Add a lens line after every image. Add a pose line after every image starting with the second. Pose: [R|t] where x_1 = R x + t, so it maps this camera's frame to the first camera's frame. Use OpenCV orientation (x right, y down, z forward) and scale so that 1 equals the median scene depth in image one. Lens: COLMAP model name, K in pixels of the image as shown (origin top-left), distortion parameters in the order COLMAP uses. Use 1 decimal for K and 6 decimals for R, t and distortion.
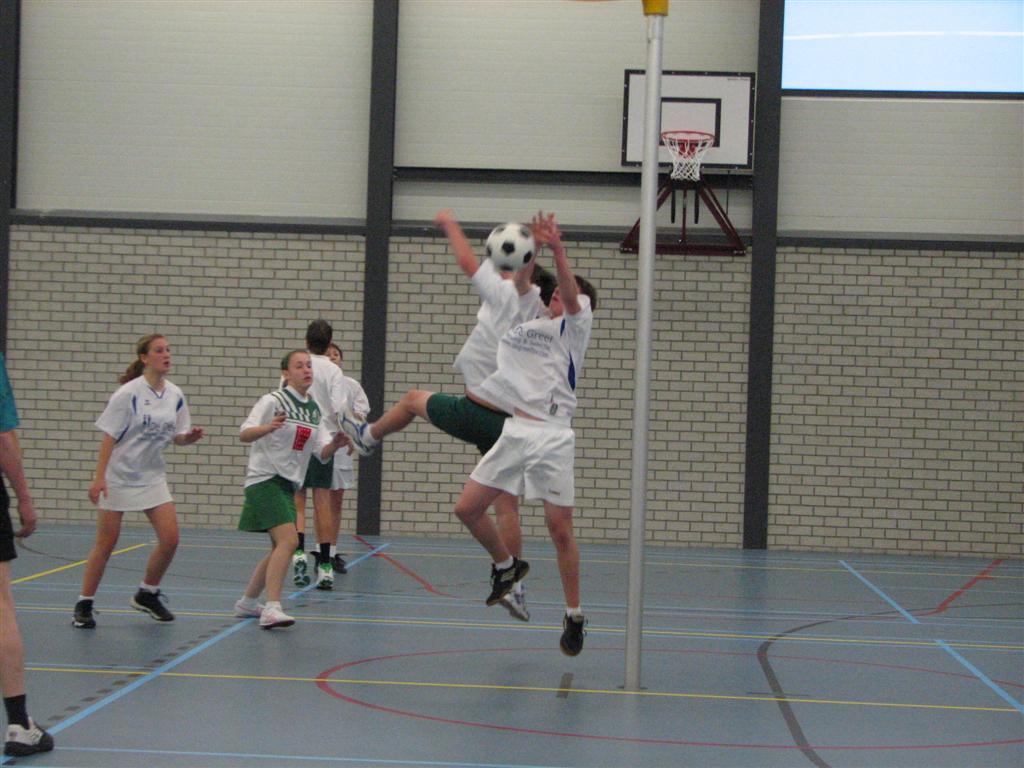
lens RADIAL K [[2353.1, 0, 512.0], [0, 2353.1, 384.0], [0, 0, 1]] dist [0.122817, 0.566301]
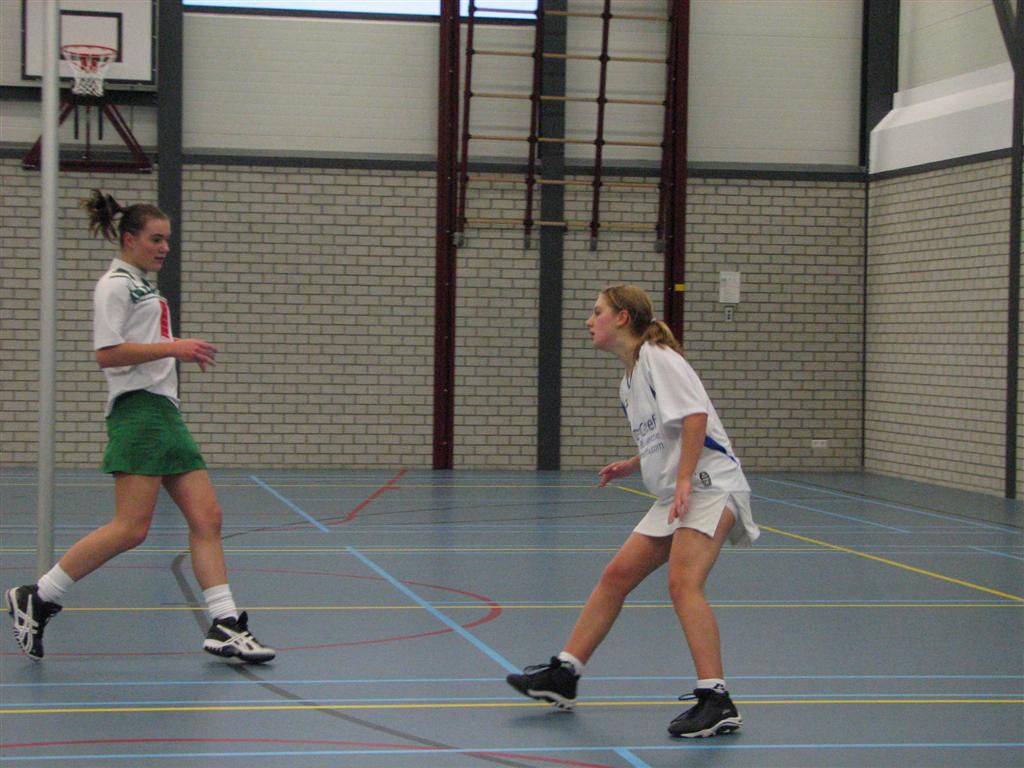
lens RADIAL K [[2349.6, 0, 510.8], [0, 2349.6, 435.7], [0, 0, 1]] dist [-0.009840, 0.555850]
pose [[0.967208, -0.027159, 0.252529, -0.007345], [0.012706, 0.998195, 0.058688, -0.000233], [-0.253668, -0.053555, 0.965808, 0.000540]]
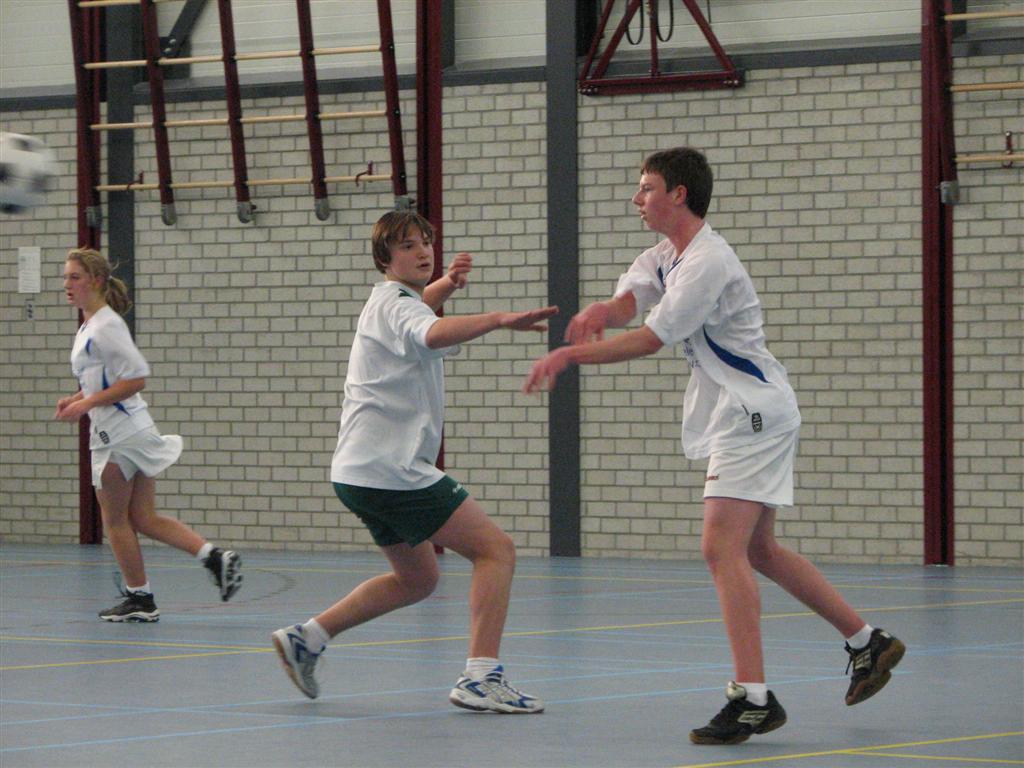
lens RADIAL K [[4746.0, 0, 512.0], [0, 4746.0, 384.0], [0, 0, 1]] dist [0.091859, 3.700782]
pose [[0.811626, -0.036505, -0.583036, 0.775748], [0.043139, 0.999066, -0.002501, 0.023995], [0.582583, -0.023122, 0.812442, -0.048169]]
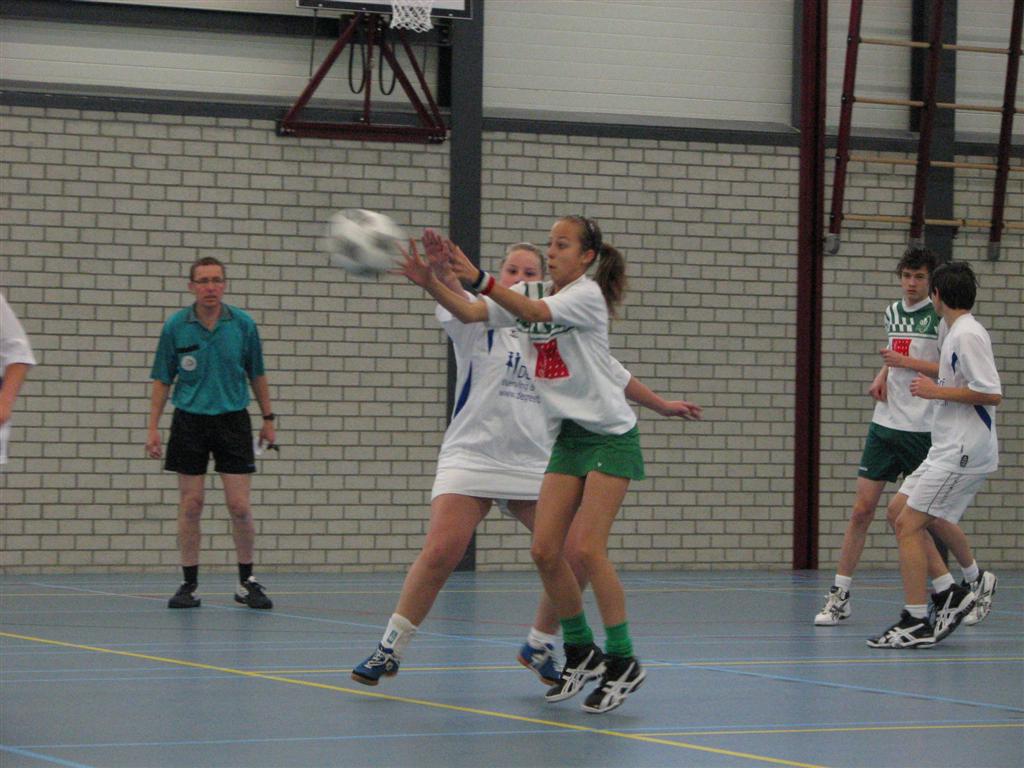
lens RADIAL K [[3866.1, 0, 512.0], [0, 3866.1, 384.0], [0, 0, 1]] dist [0.198637, -2.537120]
pose [[0.853262, -0.016406, 0.521224, -0.472112], [0.002866, 0.999637, 0.026772, -0.014731], [-0.521475, -0.021350, 0.853000, 0.031029]]
